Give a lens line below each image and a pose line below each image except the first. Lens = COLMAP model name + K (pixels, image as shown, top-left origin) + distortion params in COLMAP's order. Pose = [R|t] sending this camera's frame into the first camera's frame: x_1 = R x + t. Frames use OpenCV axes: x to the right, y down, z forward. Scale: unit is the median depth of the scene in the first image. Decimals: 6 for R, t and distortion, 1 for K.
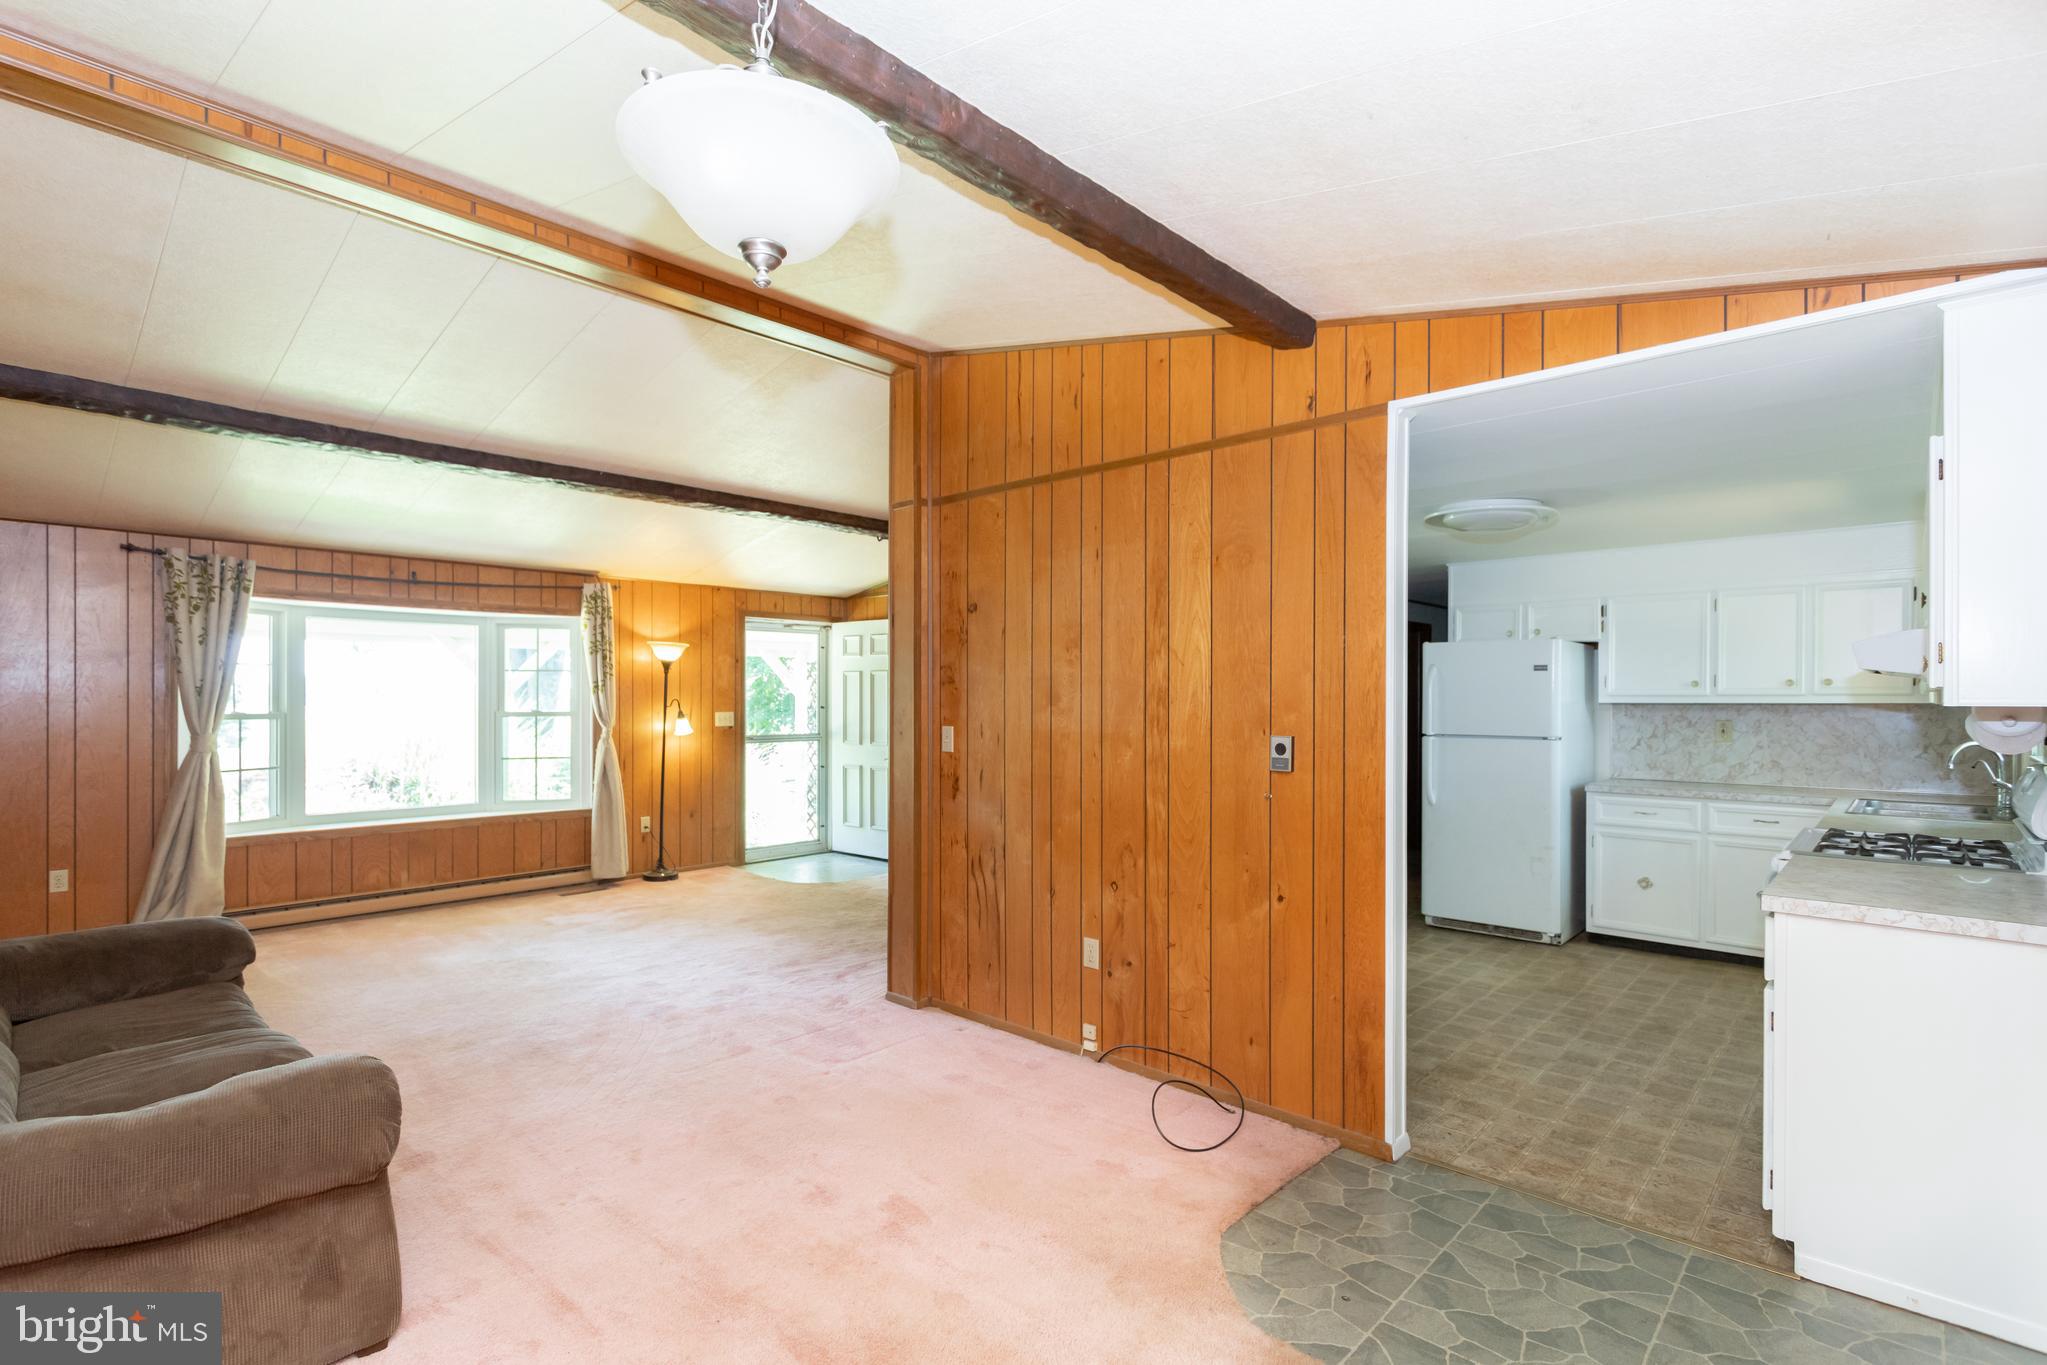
lens RADIAL K [[973.1, 0, 1008.0], [0, 973.1, 691.5], [0, 0, 1]] dist [-0.000298, 0.001275]
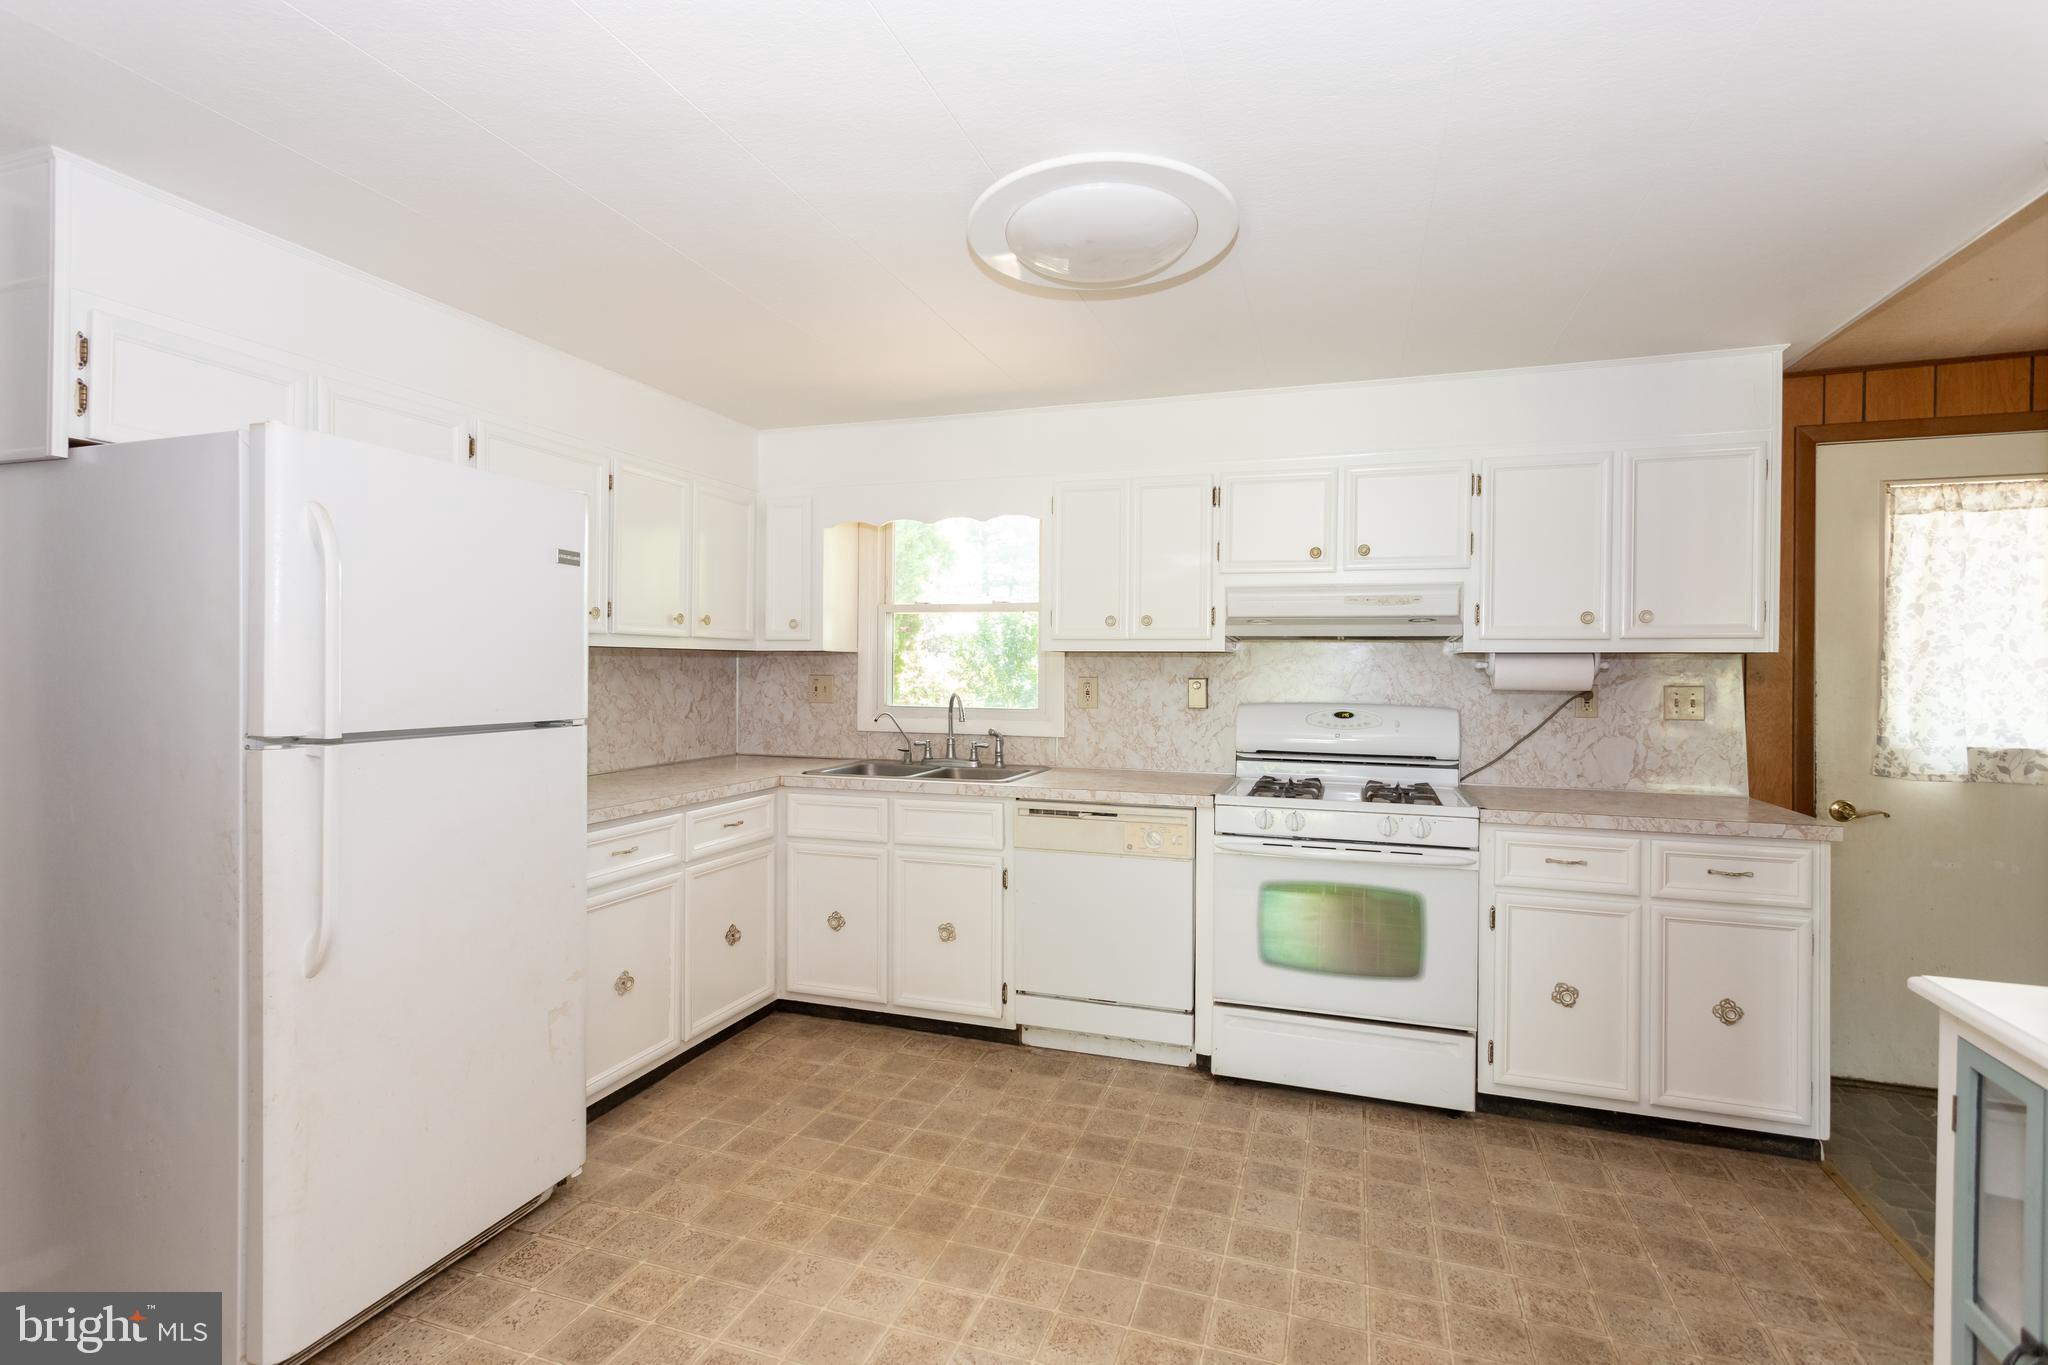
lens RADIAL K [[973.6, 0, 1016.0], [0, 973.6, 671.5], [0, 0, 1]] dist [-0.000298, 0.001275]
pose [[-0.412119, -0.007738, 0.911097, 0.067427], [-0.009459, 0.999946, 0.004213, 0.018164], [-0.911081, -0.006882, -0.412170, 0.832092]]
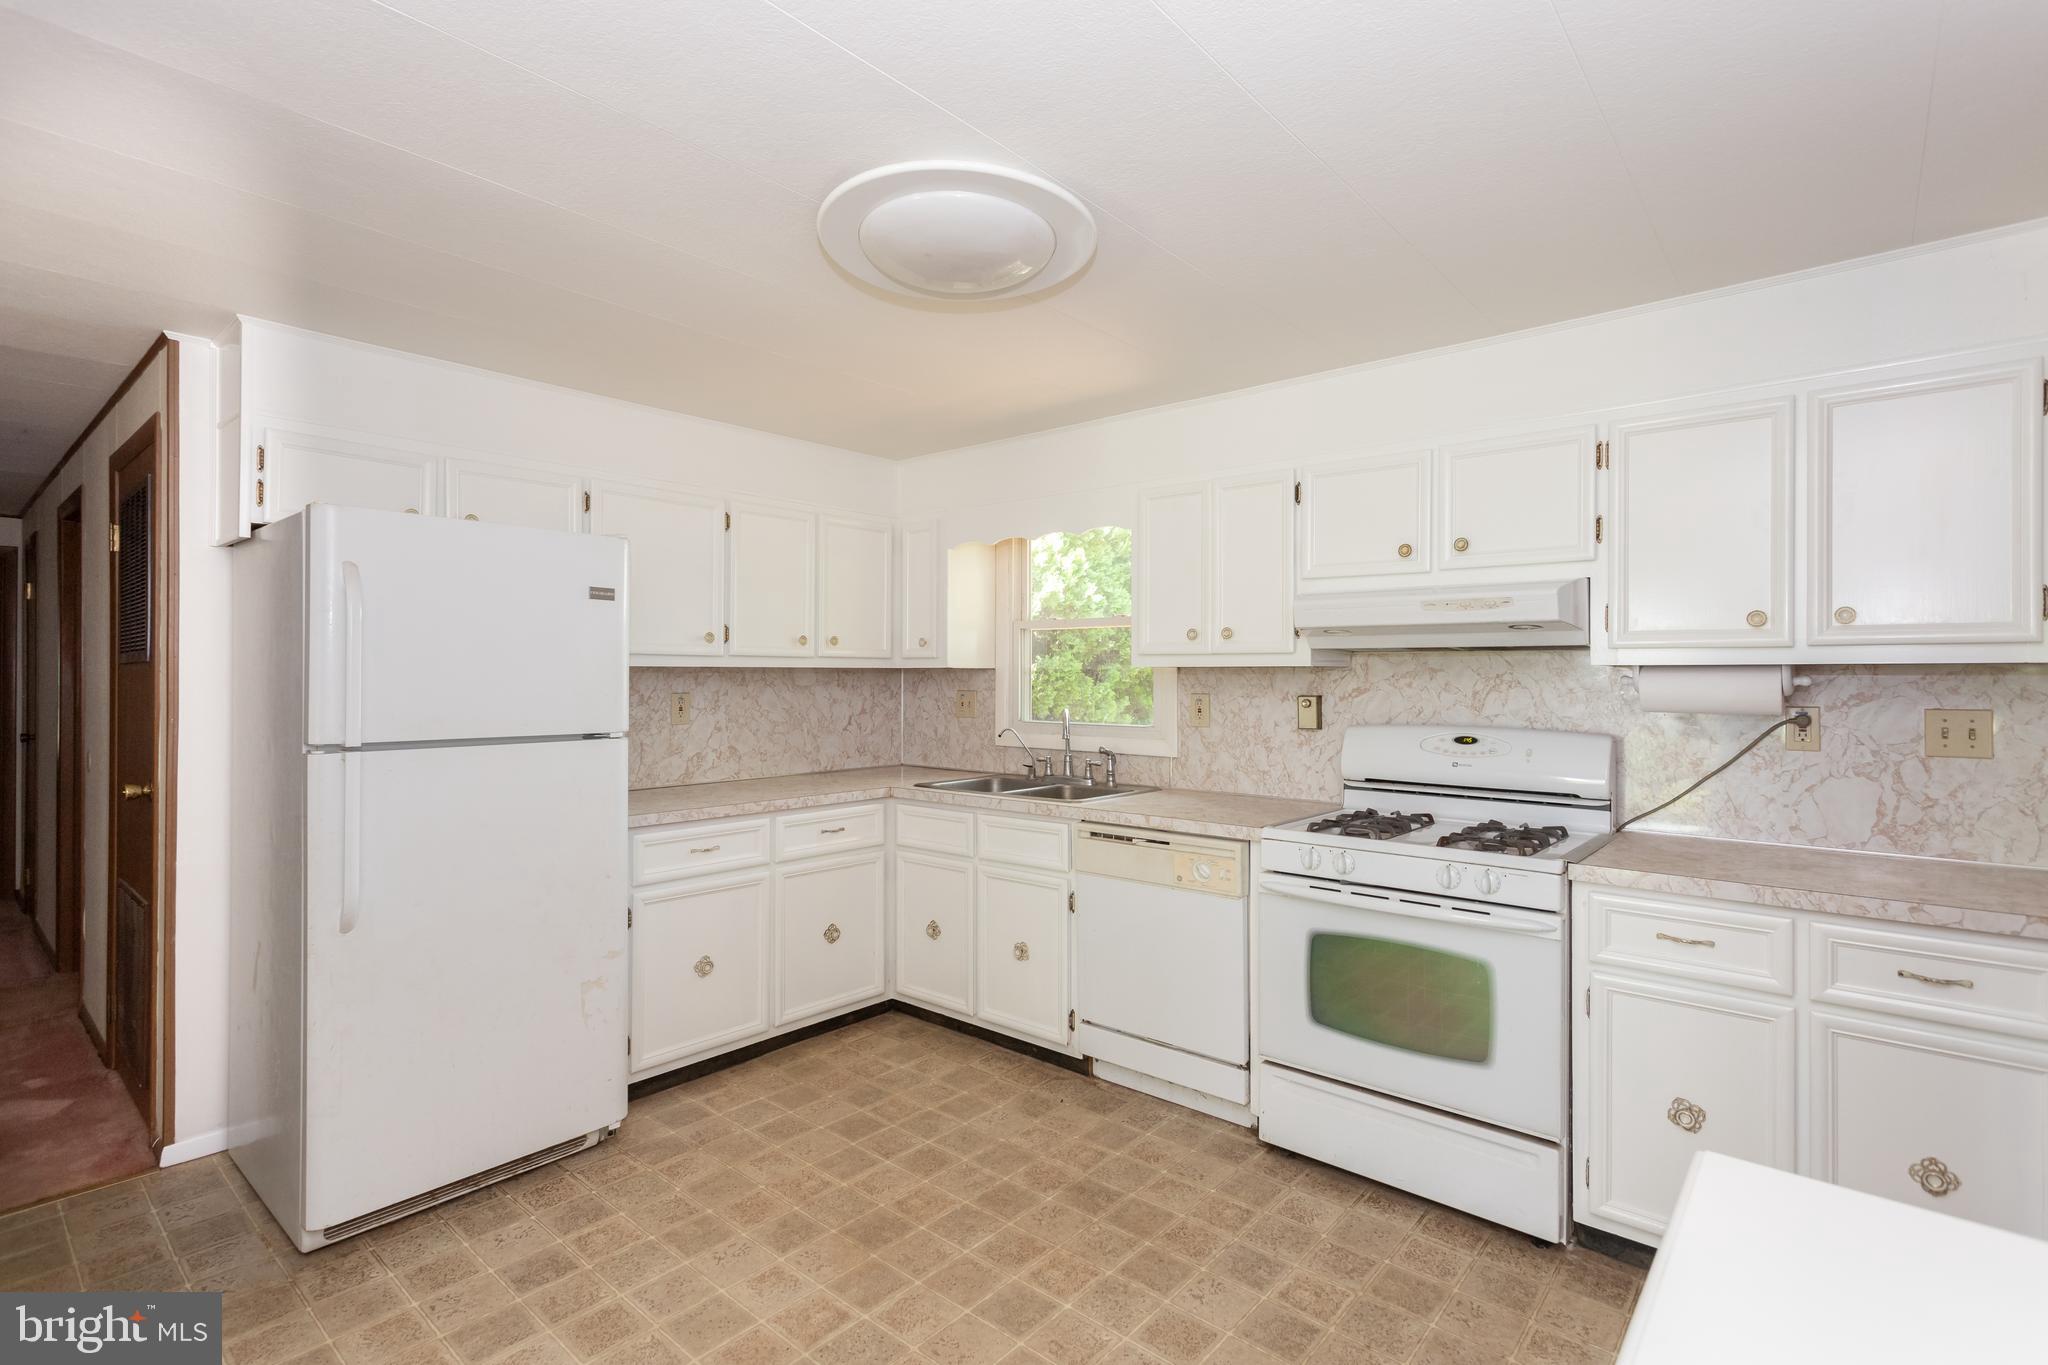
lens RADIAL K [[973.6, 0, 1015.9], [0, 973.6, 671.3], [0, 0, 1]] dist [-0.000298, 0.001275]
pose [[-0.038102, 0.003225, 0.999269, 0.038920], [-0.004368, 0.999985, -0.003394, 0.013228], [-0.999264, -0.004494, -0.038088, 0.675099]]
